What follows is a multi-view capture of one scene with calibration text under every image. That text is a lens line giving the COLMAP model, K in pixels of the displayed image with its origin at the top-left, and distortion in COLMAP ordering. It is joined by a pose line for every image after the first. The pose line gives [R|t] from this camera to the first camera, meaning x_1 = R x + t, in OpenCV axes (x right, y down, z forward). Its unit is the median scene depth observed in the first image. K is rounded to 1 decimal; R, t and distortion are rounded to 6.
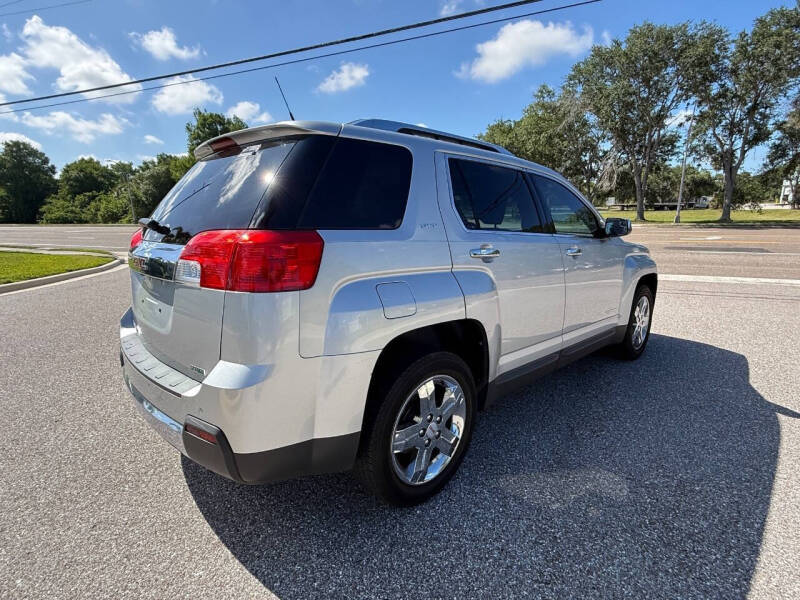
lens RADIAL K [[413.8, 0, 398.9], [0, 413.8, 305.1], [0, 0, 1]] dist [0.001279, -0.001322]
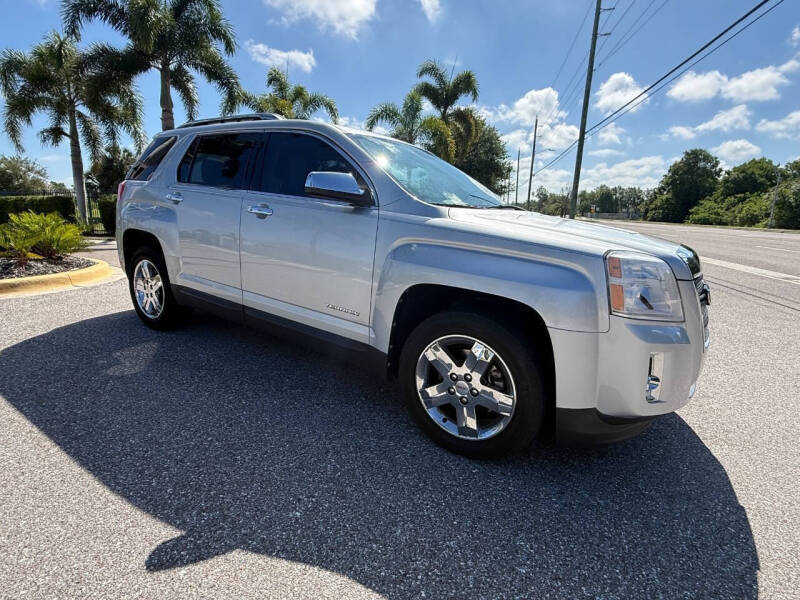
lens RADIAL K [[413.8, 0, 397.8], [0, 413.8, 302.5], [0, 0, 1]] dist [0.001279, -0.001322]
pose [[0.201552, 0.233201, -0.951312, 1.132035], [-0.247278, 0.951898, 0.180954, -0.139398], [0.947750, 0.198767, 0.249522, 0.869677]]
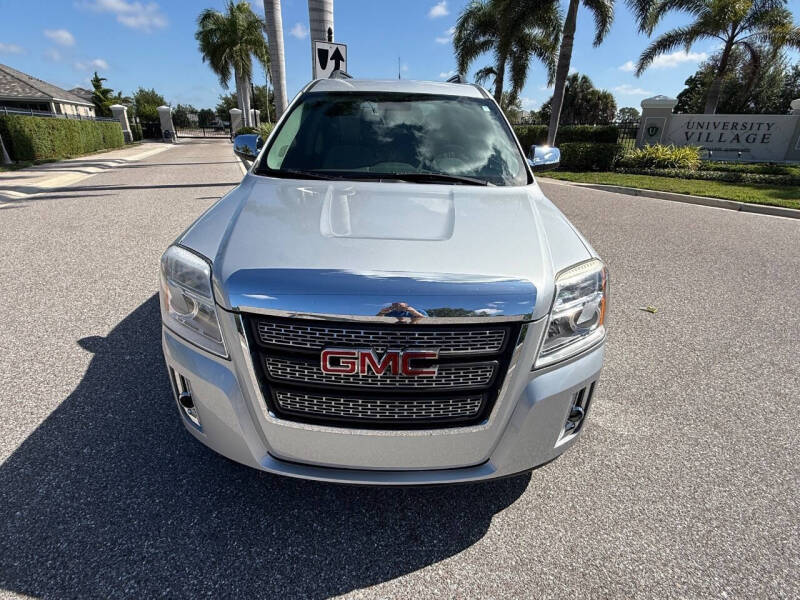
lens RADIAL K [[413.8, 0, 397.1], [0, 413.8, 303.1], [0, 0, 1]] dist [0.001279, -0.001322]
pose [[-0.706911, 0.278022, -0.650370, 0.848179], [-0.174595, 0.822461, 0.541363, -0.392323], [0.685415, 0.496247, -0.532865, 1.623219]]
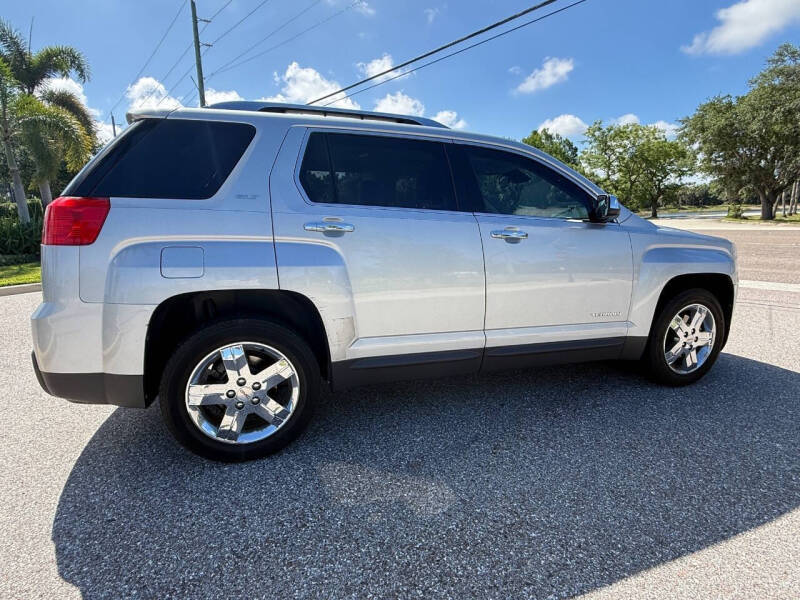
lens RADIAL K [[413.8, 0, 397.0], [0, 413.8, 303.9], [0, 0, 1]] dist [0.001279, -0.001322]
pose [[0.907442, 0.079762, -0.412537, 0.452432], [-0.083275, 0.996481, 0.009490, 0.018587], [0.411843, 0.025743, 0.910891, 0.110897]]
